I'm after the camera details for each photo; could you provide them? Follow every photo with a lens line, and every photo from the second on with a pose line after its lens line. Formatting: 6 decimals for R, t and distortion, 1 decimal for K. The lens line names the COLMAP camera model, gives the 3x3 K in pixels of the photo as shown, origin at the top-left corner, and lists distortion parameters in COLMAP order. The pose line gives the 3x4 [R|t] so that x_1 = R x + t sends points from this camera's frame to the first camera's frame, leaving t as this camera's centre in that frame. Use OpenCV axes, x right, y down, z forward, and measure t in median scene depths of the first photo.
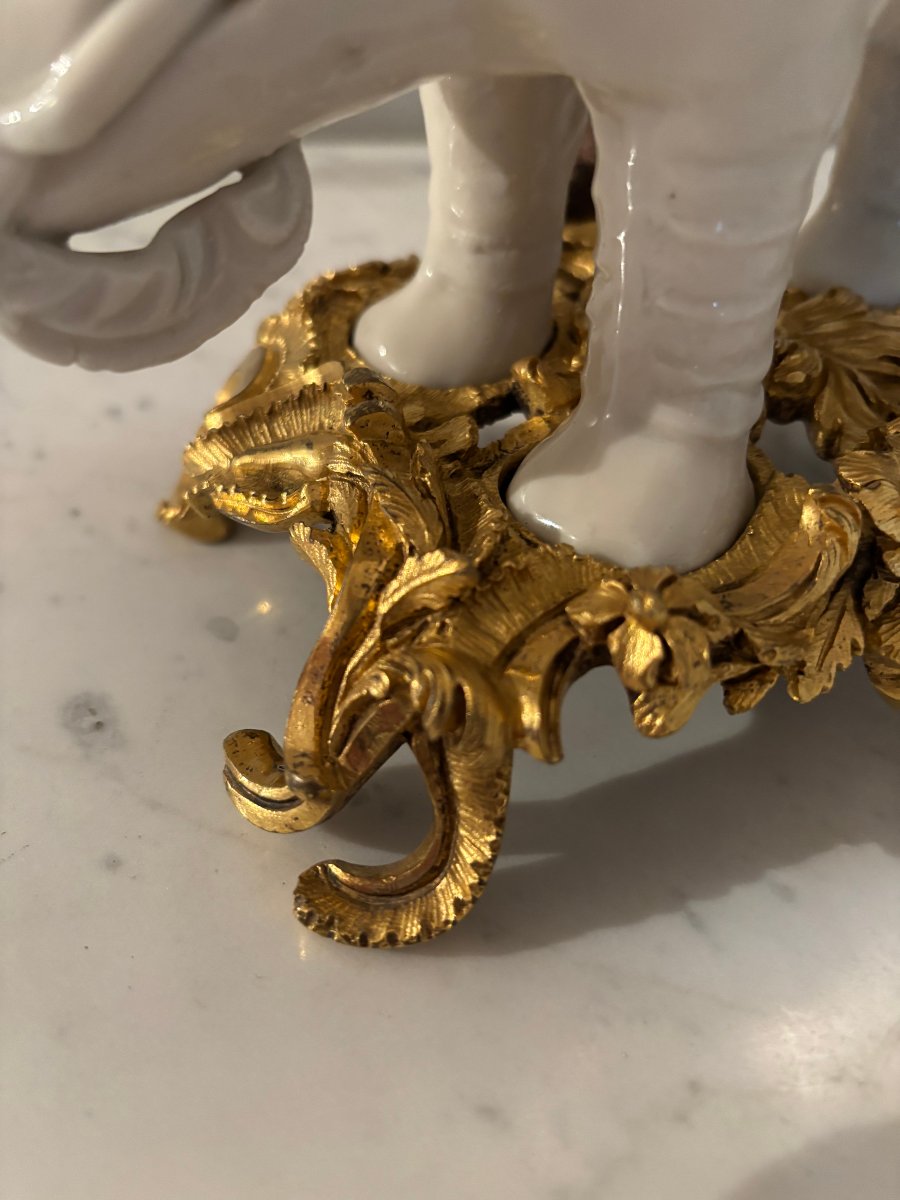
lens RADIAL K [[918.8, 0, 450.0], [0, 918.8, 600.0], [0, 0, 1]] dist [0.007194, -0.006072]
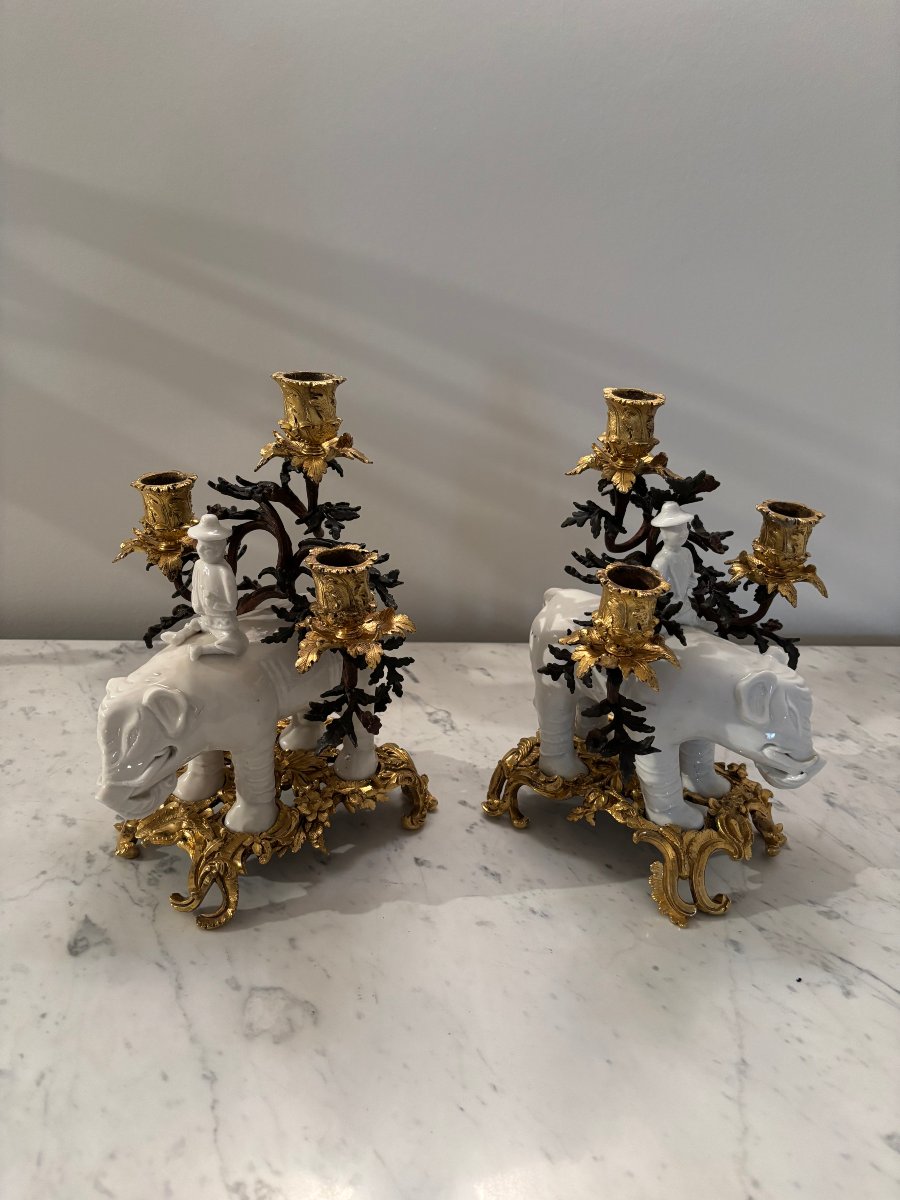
lens RADIAL K [[918.8, 0, 450.0], [0, 918.8, 600.0], [0, 0, 1]] dist [0.007194, -0.006072]
pose [[0.910171, -0.148799, 0.386586, -0.564229], [0.254854, 0.936872, -0.239418, 0.241120], [-0.326556, 0.316434, 0.890635, -4.114194]]
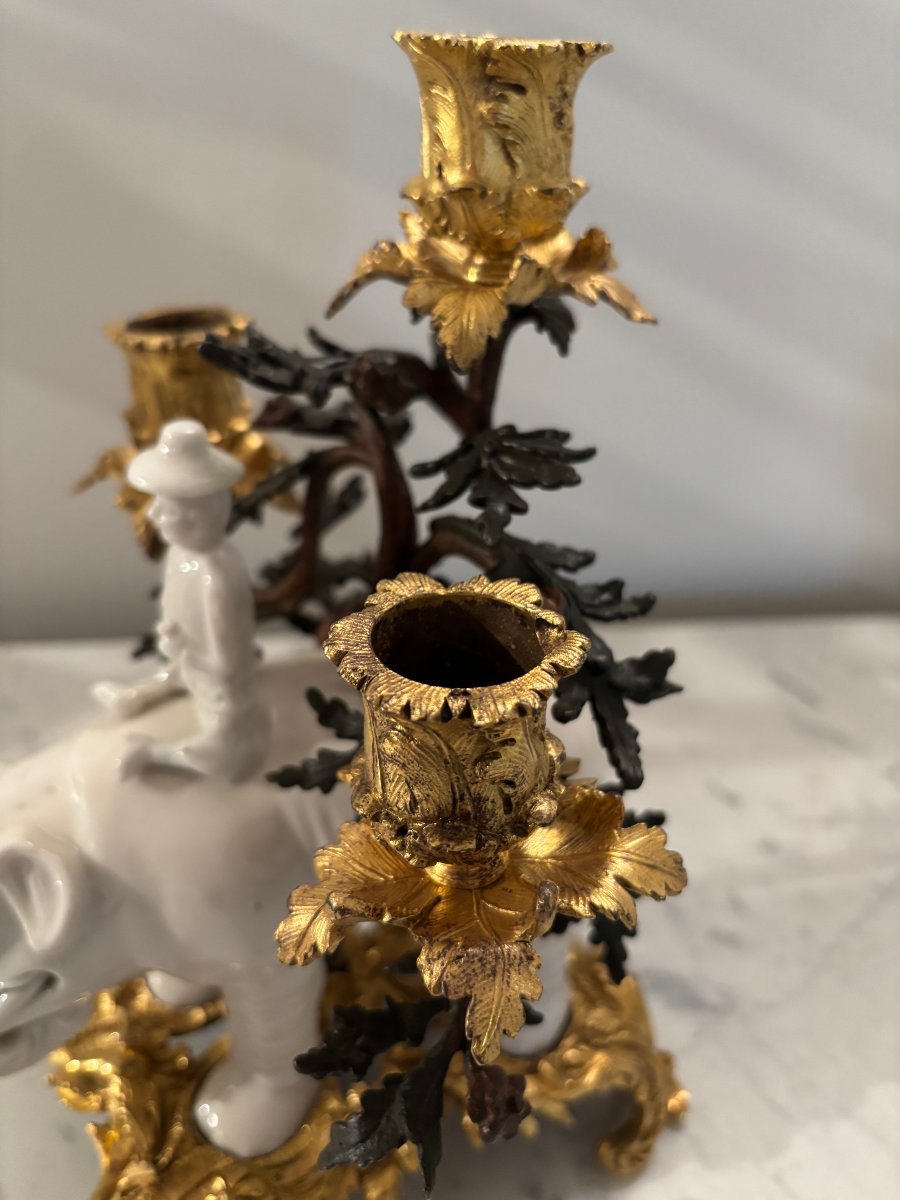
lens RADIAL K [[918.8, 0, 450.0], [0, 918.8, 600.0], [0, 0, 1]] dist [0.007194, -0.006072]
pose [[0.999346, -0.012869, 0.033787, 0.618575], [0.018242, 0.986312, -0.163878, -0.951323], [-0.031216, 0.164387, 0.985902, -1.416383]]
